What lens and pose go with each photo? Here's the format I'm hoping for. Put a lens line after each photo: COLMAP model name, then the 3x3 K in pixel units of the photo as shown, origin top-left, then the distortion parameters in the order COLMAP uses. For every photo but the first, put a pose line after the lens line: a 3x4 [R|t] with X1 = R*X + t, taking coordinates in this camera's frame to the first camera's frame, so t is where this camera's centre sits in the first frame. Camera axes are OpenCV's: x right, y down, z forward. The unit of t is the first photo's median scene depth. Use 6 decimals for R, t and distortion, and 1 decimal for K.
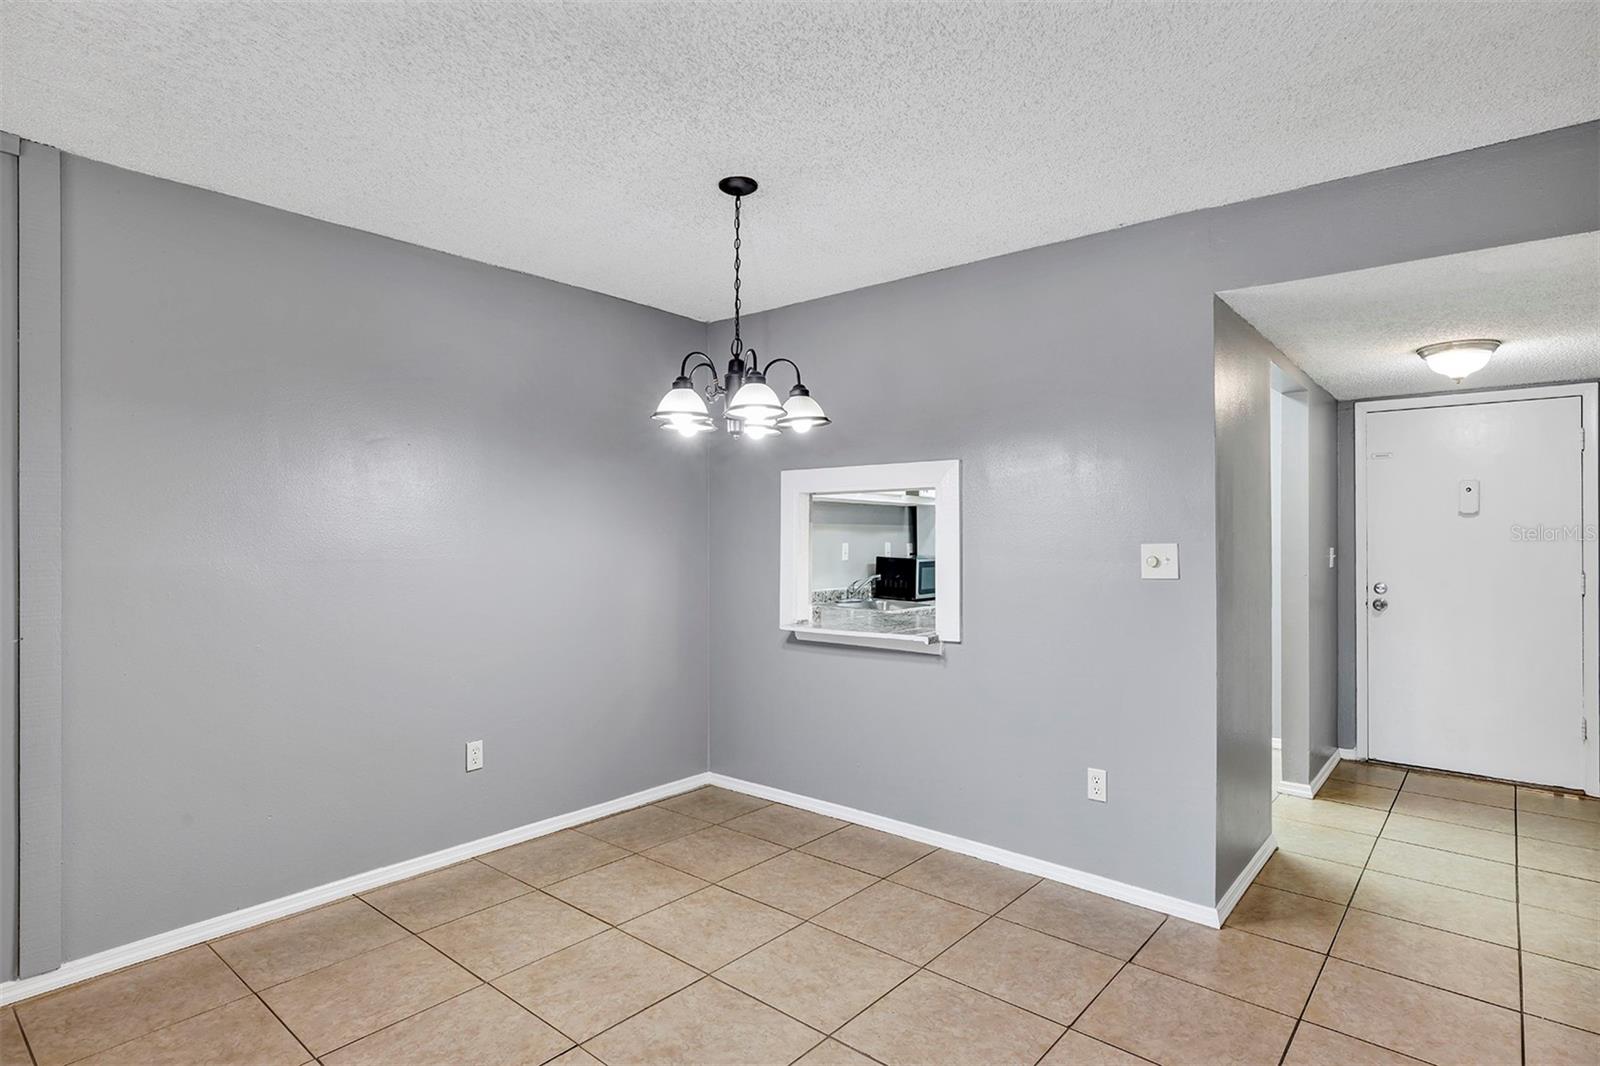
lens RADIAL K [[832.1, 0, 791.6], [0, 832.1, 540.1], [0, 0, 1]] dist [0.001698, 0.002375]
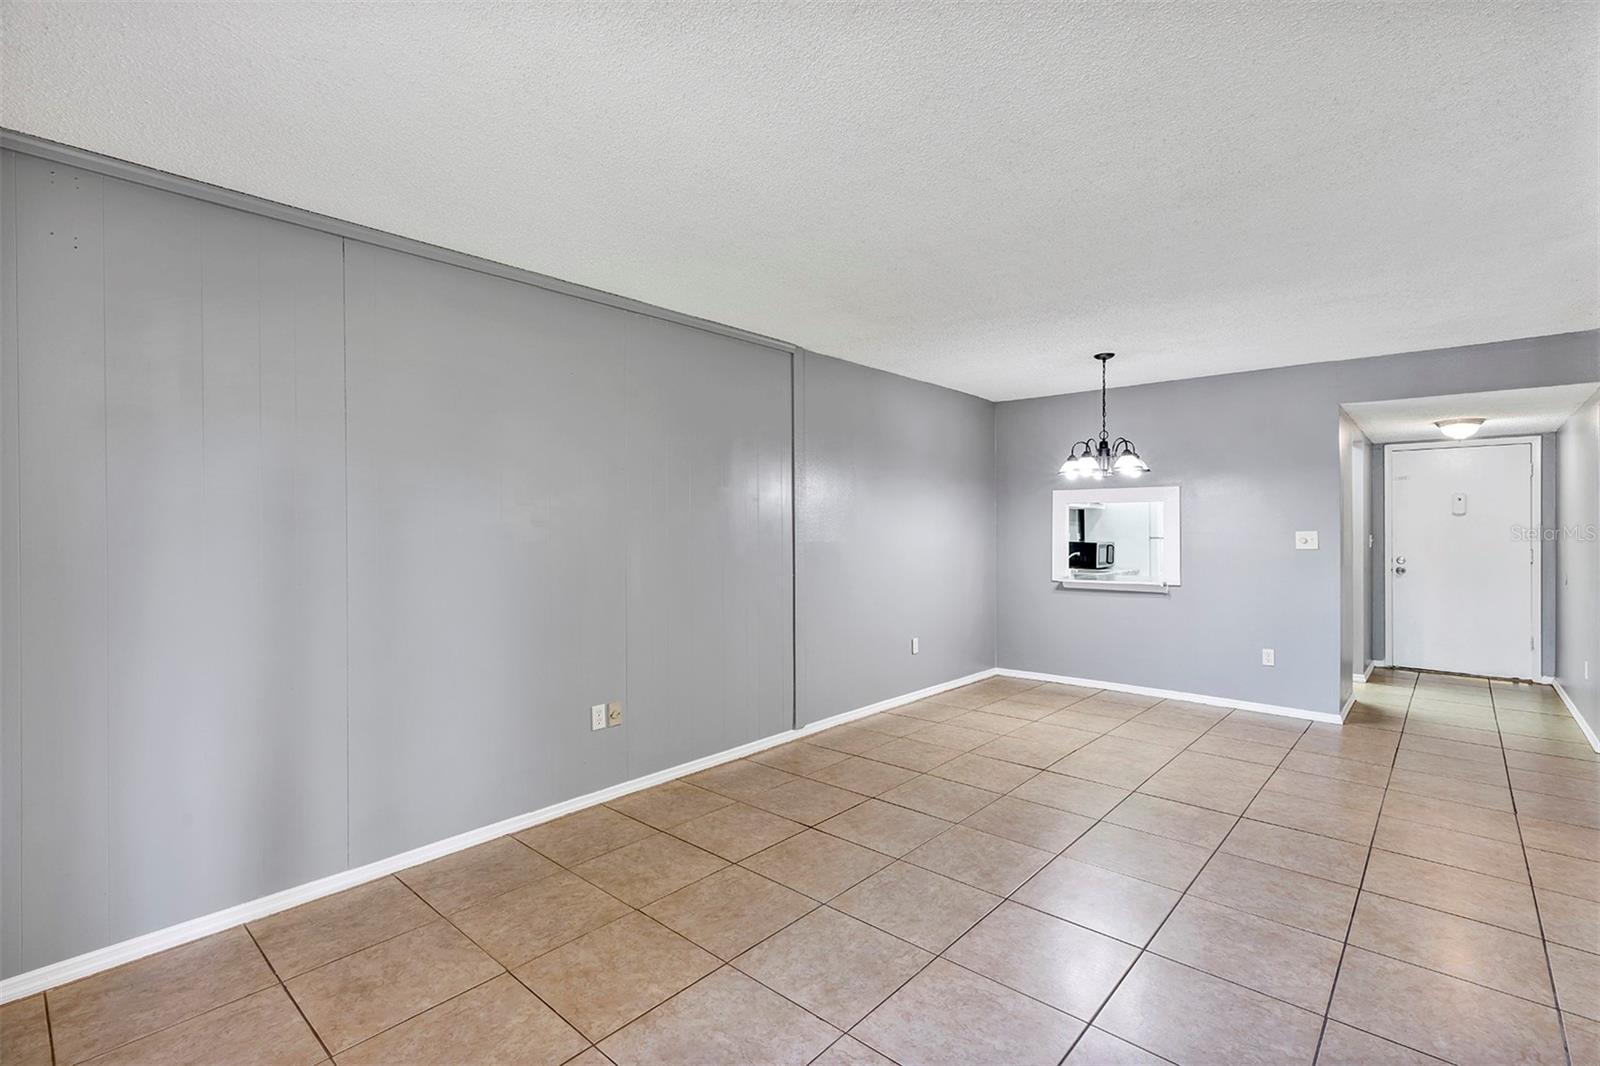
lens RADIAL K [[728.7, 0, 790.9], [0, 728.7, 536.1], [0, 0, 1]] dist [0.008049, 0.000604]
pose [[0.999622, -0.000510, -0.027495, -0.607284], [0.000608, 0.999994, 0.003554, 0.007265], [0.027493, -0.003569, 0.999616, -0.629915]]
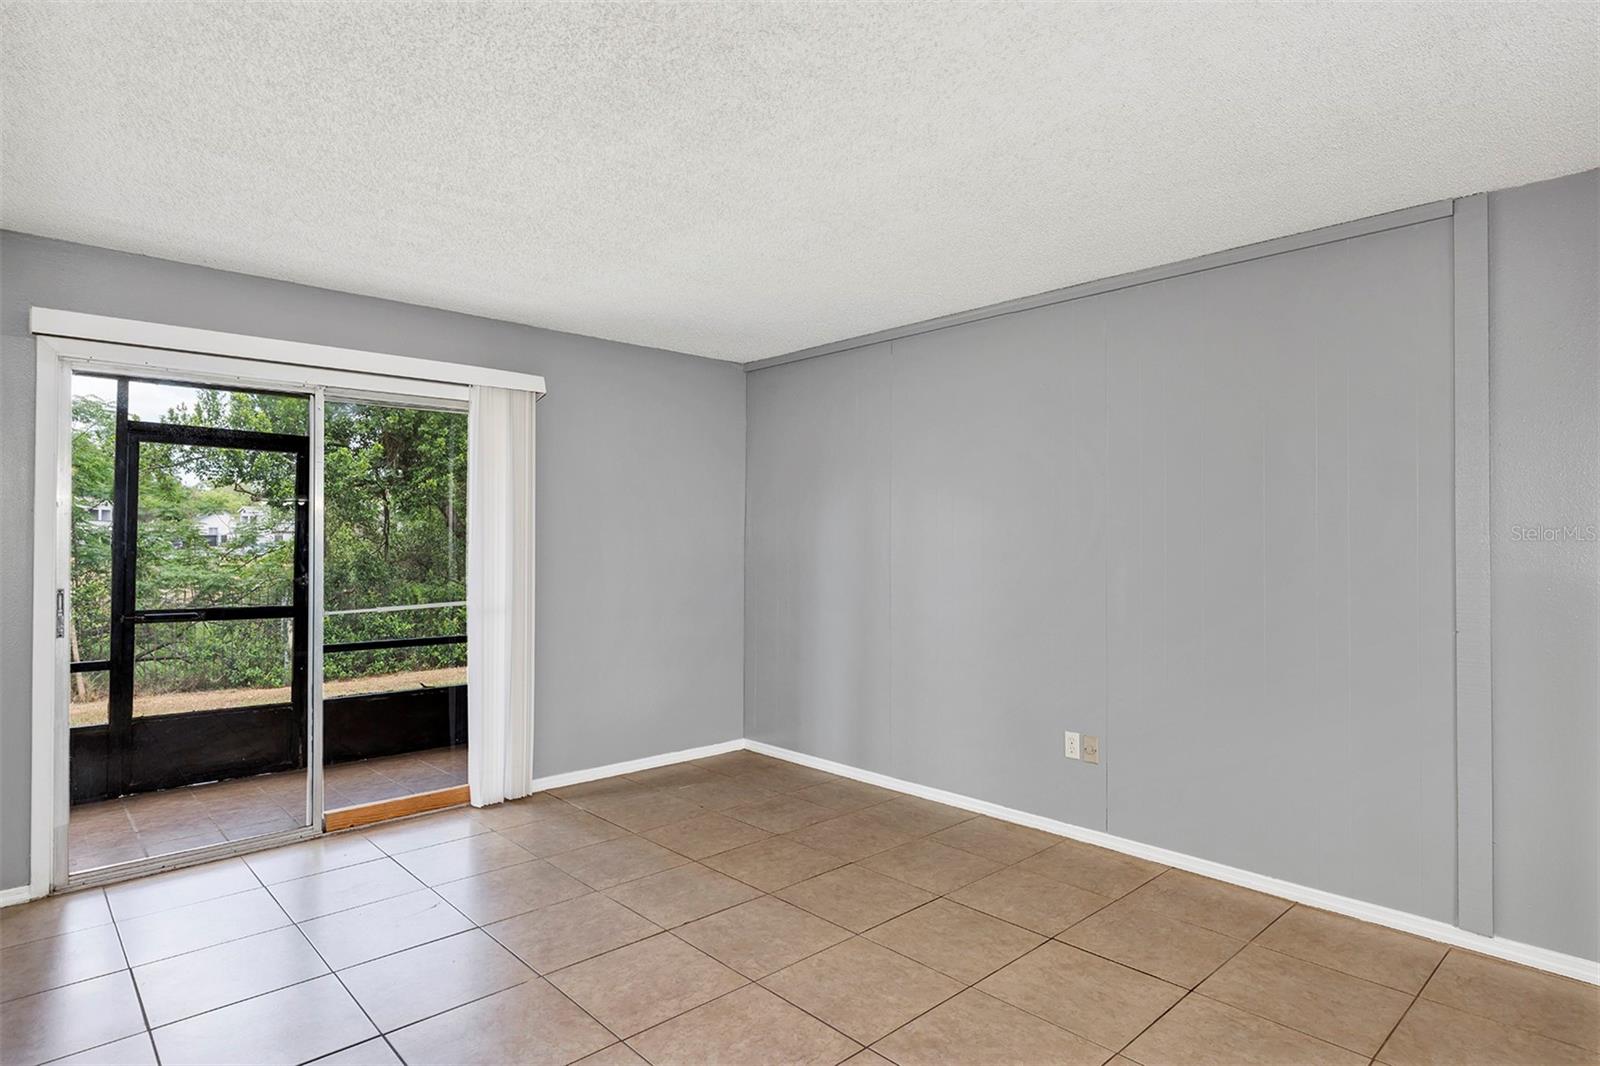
lens RADIAL K [[872.9, 0, 801.4], [0, 872.9, 527.1], [0, 0, 1]] dist [0.004484, -0.000467]
pose [[-0.098892, -0.005204, -0.995085, 0.266565], [-0.013739, 0.999898, -0.003864, -0.012609], [0.995003, 0.013290, -0.098954, 0.135440]]
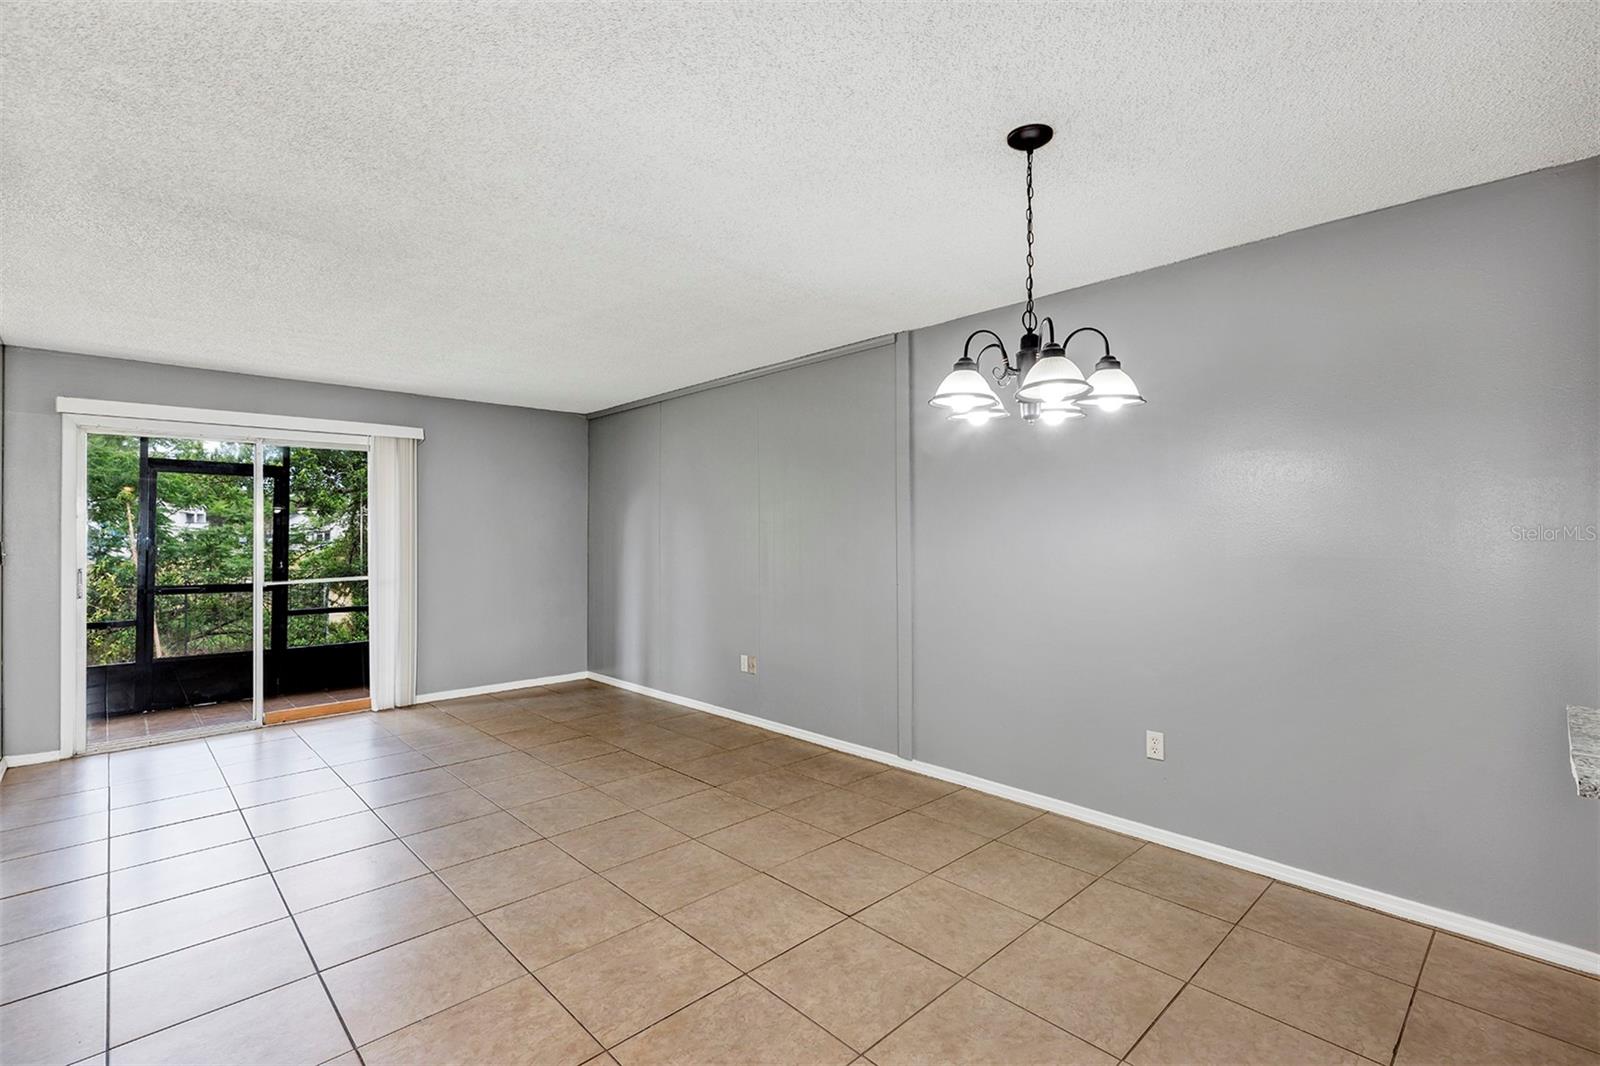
lens RADIAL K [[728.7, 0, 807.1], [0, 728.7, 521.9], [0, 0, 1]] dist [0.008049, 0.000604]
pose [[-0.085613, -0.007026, -0.996304, 0.583960], [-0.005532, 0.999963, -0.006577, -0.019215], [0.996313, 0.004949, -0.085649, 0.634923]]
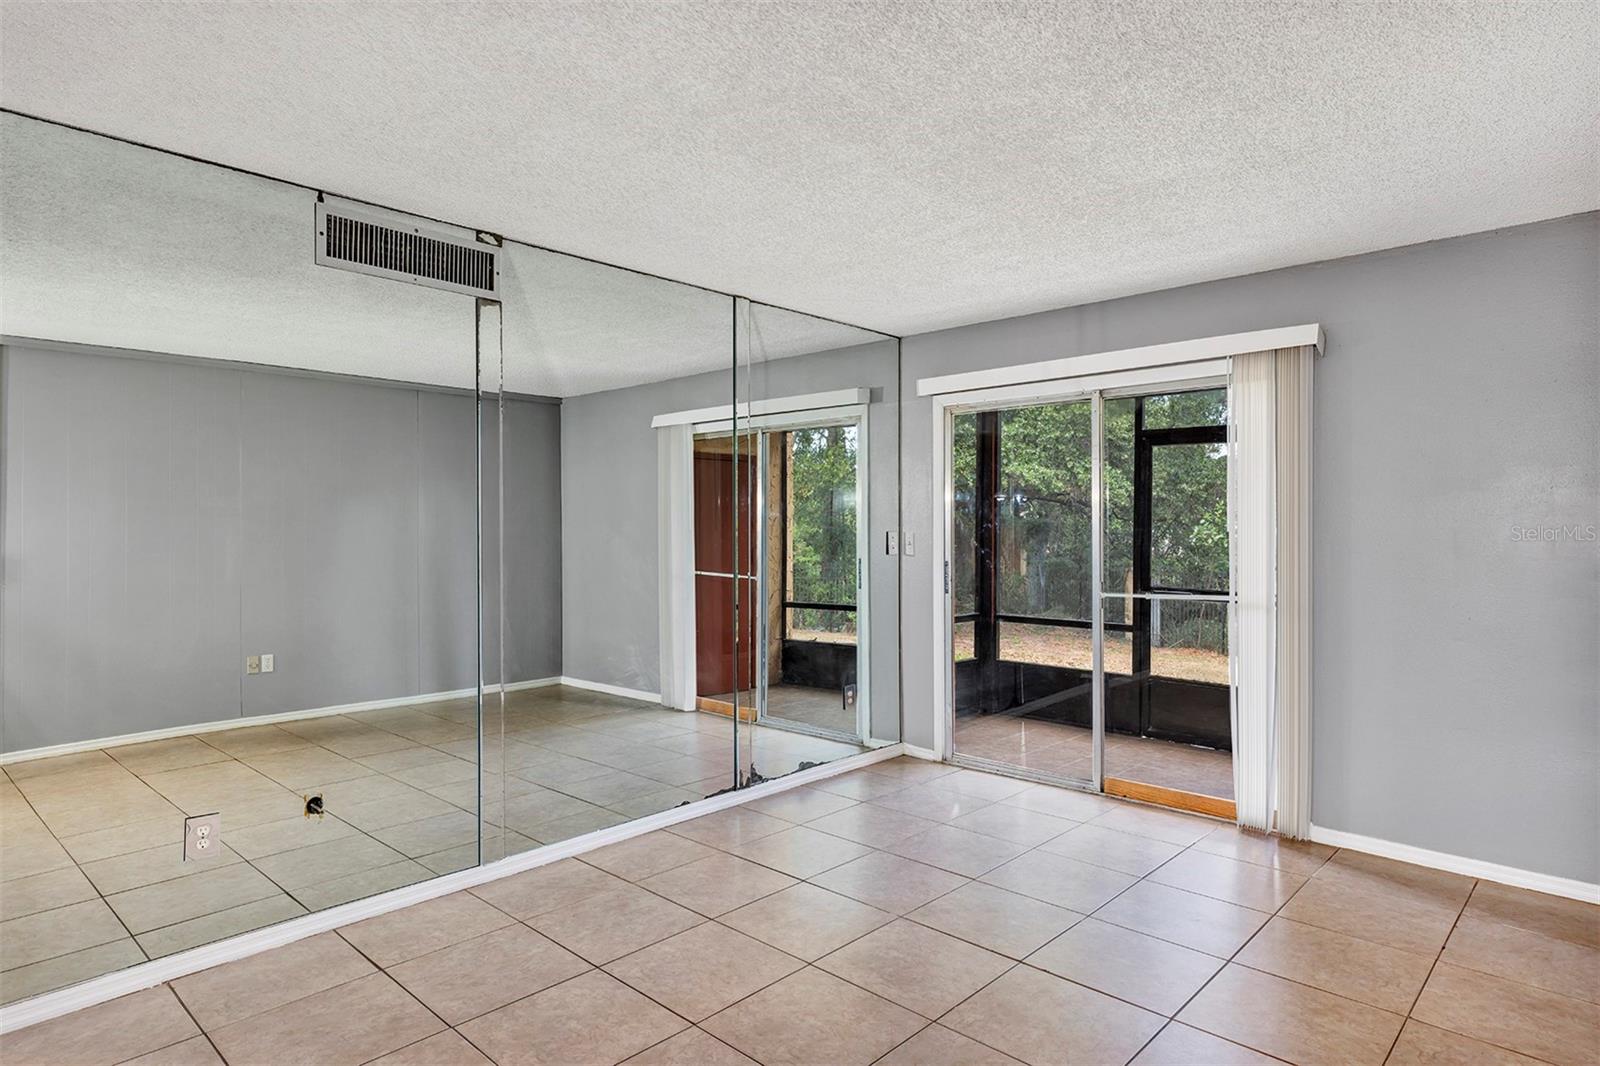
lens RADIAL K [[872.9, 0, 809.8], [0, 872.9, 529.2], [0, 0, 1]] dist [0.004484, -0.000467]
pose [[-0.999582, 0.009008, 0.027457, -0.427440], [0.009293, 0.999904, 0.010306, -0.007999], [-0.027362, 0.010557, -0.999570, 0.685141]]
